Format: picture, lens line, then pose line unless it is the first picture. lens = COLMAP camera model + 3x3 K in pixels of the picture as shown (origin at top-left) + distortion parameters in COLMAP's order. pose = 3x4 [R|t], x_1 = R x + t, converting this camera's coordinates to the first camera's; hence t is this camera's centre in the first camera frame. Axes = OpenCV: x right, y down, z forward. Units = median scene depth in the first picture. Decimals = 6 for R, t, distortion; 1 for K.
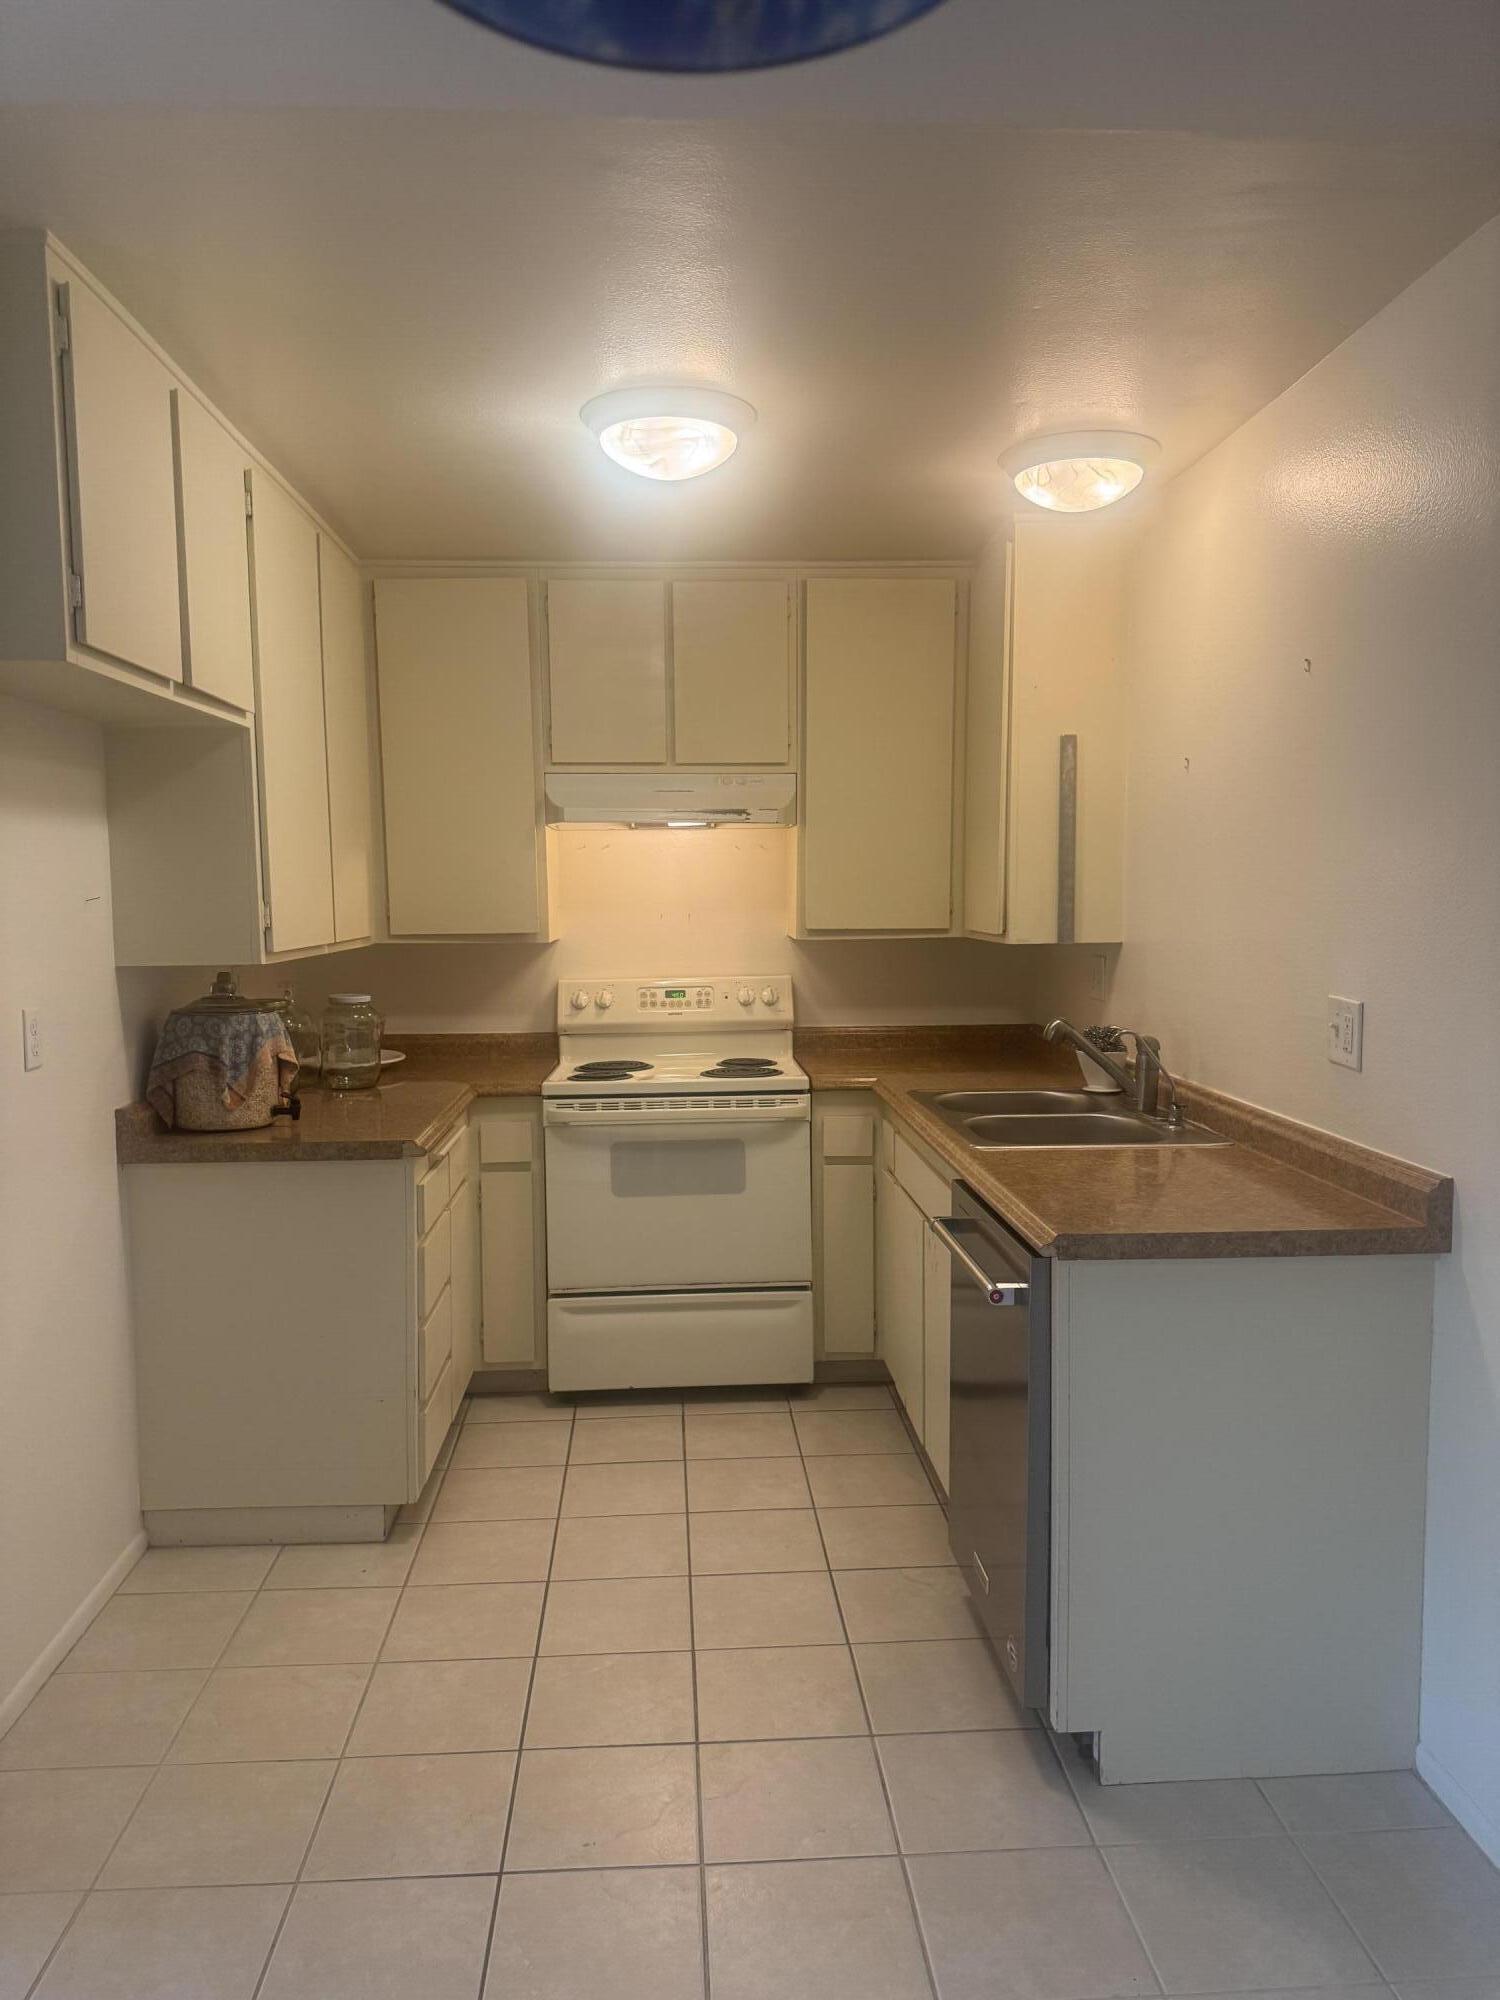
lens RADIAL K [[1415.0, 0, 750.0], [0, 1415.0, 1000.0], [0, 0, 1]] dist [0.158527, -0.218004]
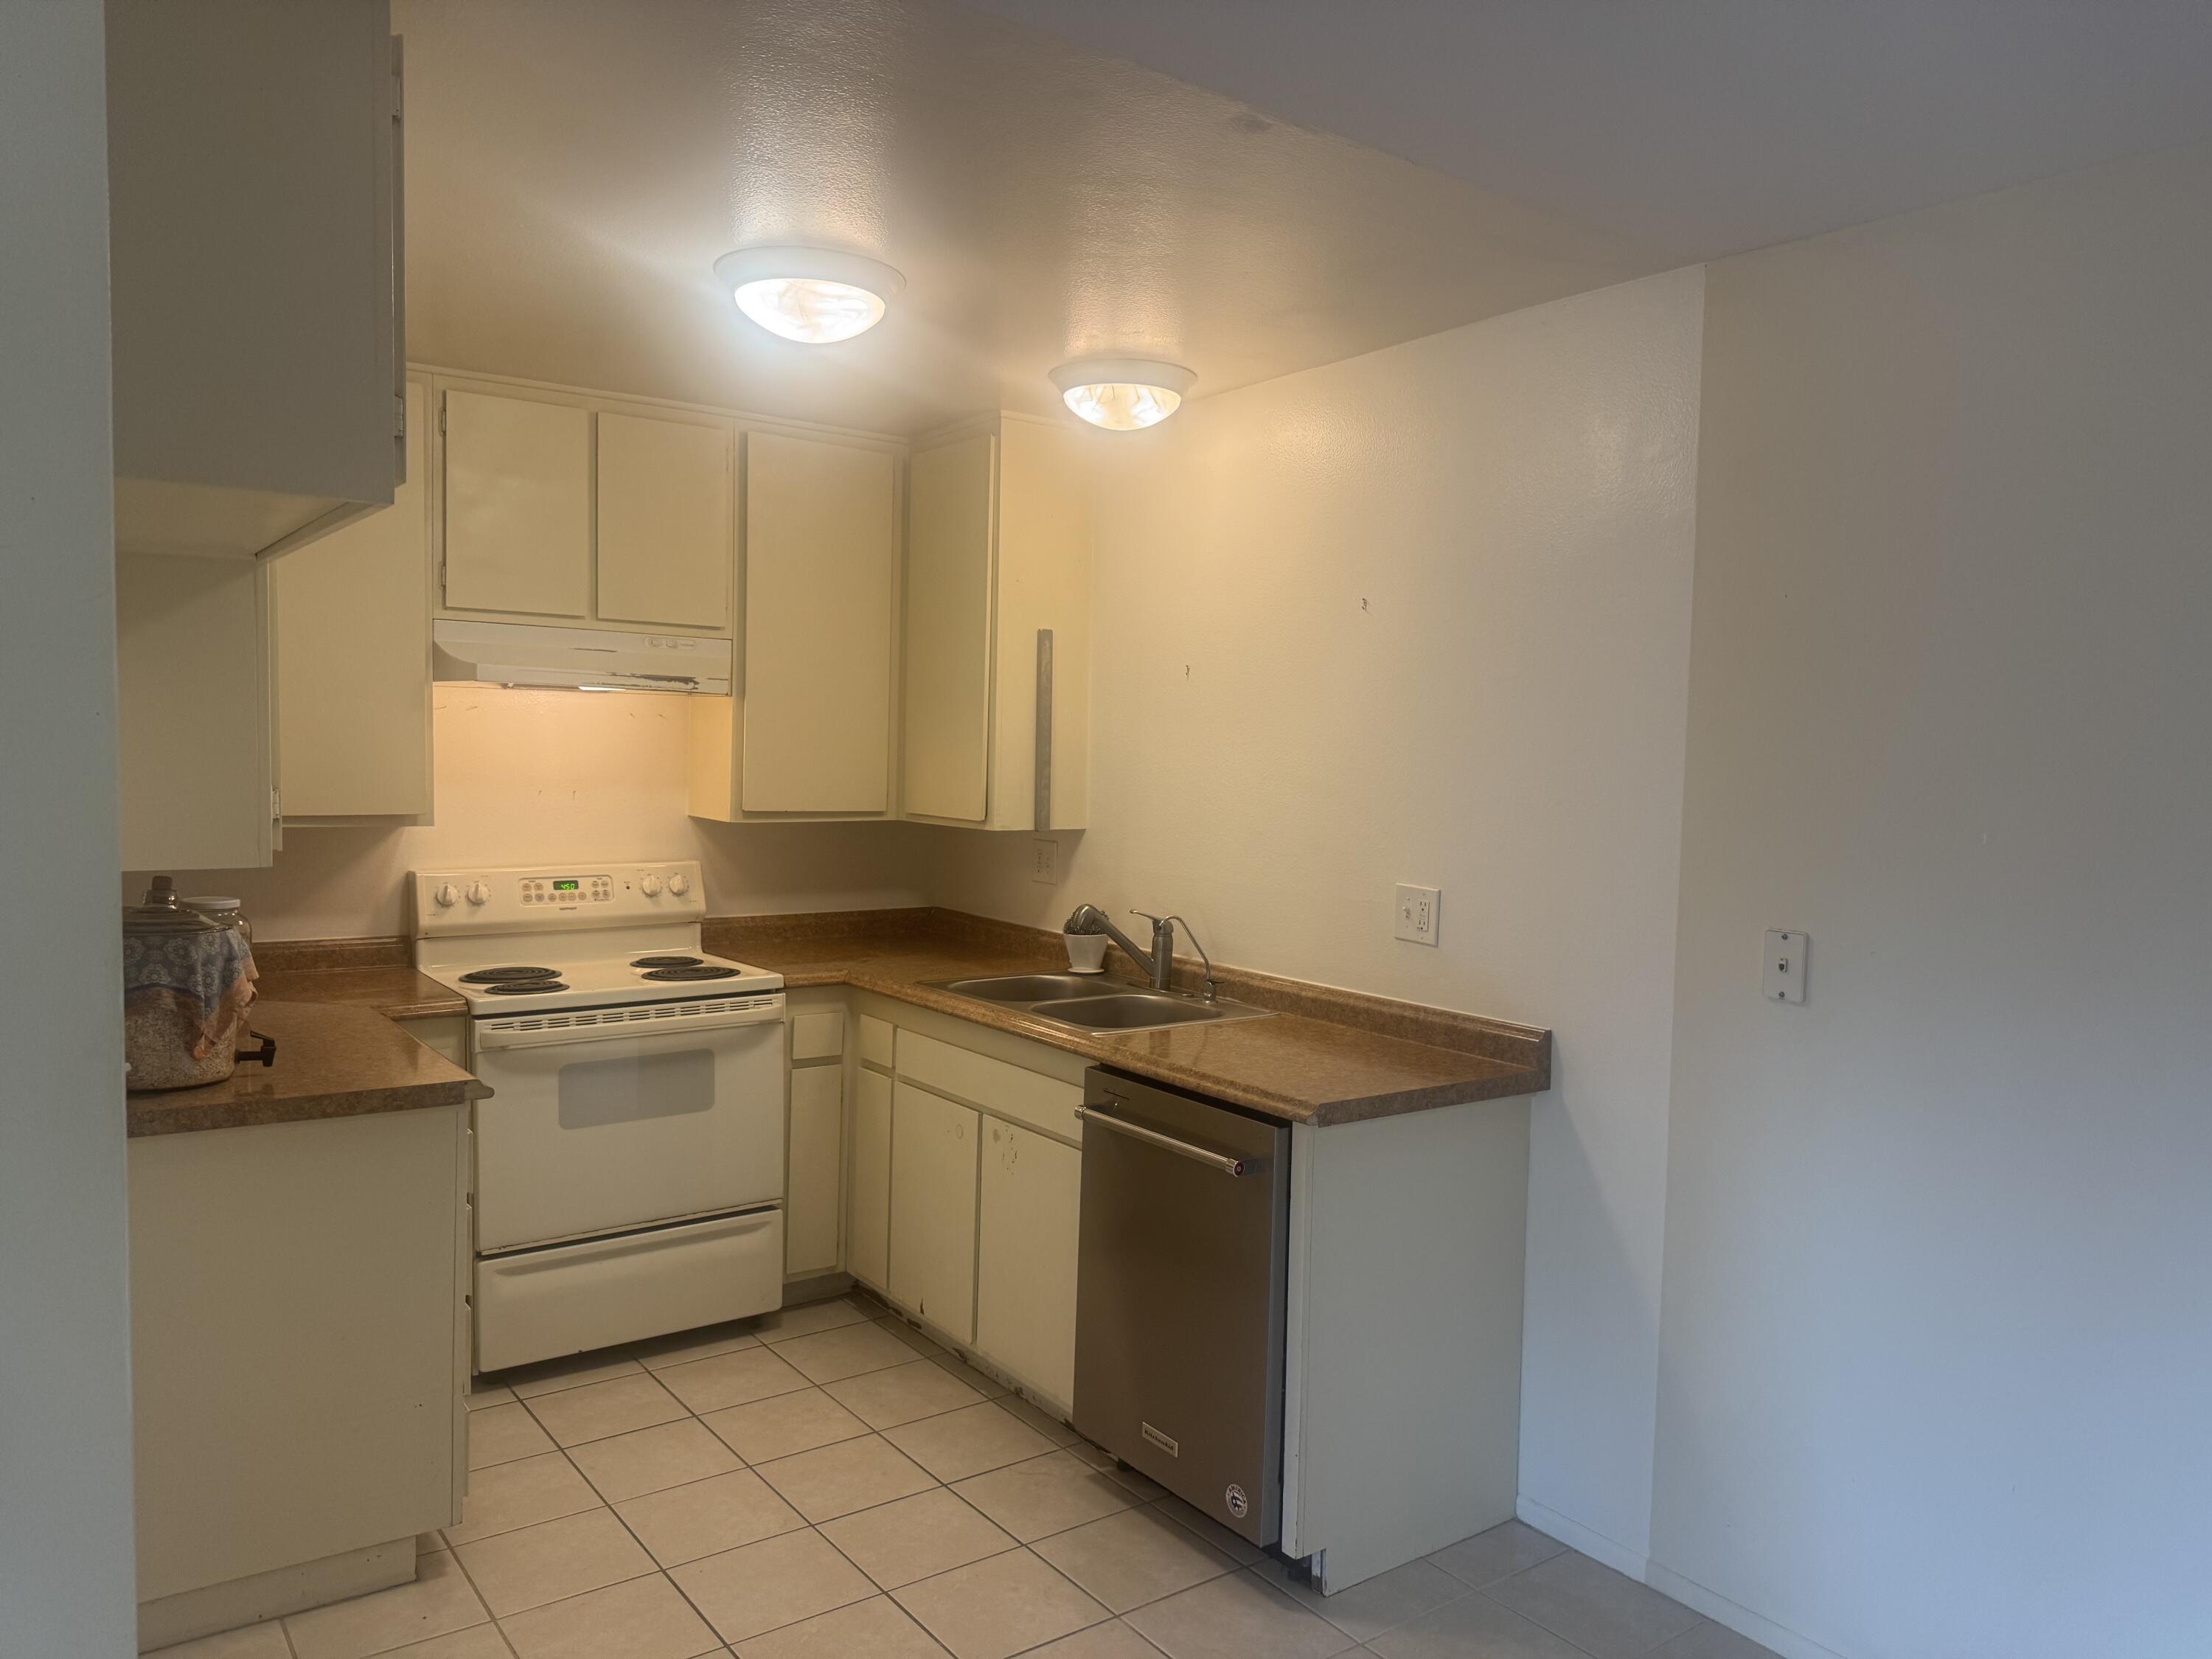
lens RADIAL K [[1565.0, 0, 1105.4], [0, 1565.0, 836.9], [0, 0, 1]] dist [0.158527, -0.218004]
pose [[0.839511, -0.003442, 0.543332, -0.338183], [0.012855, 0.999826, -0.013527, -0.018170], [-0.543191, 0.018341, 0.839409, 0.026898]]
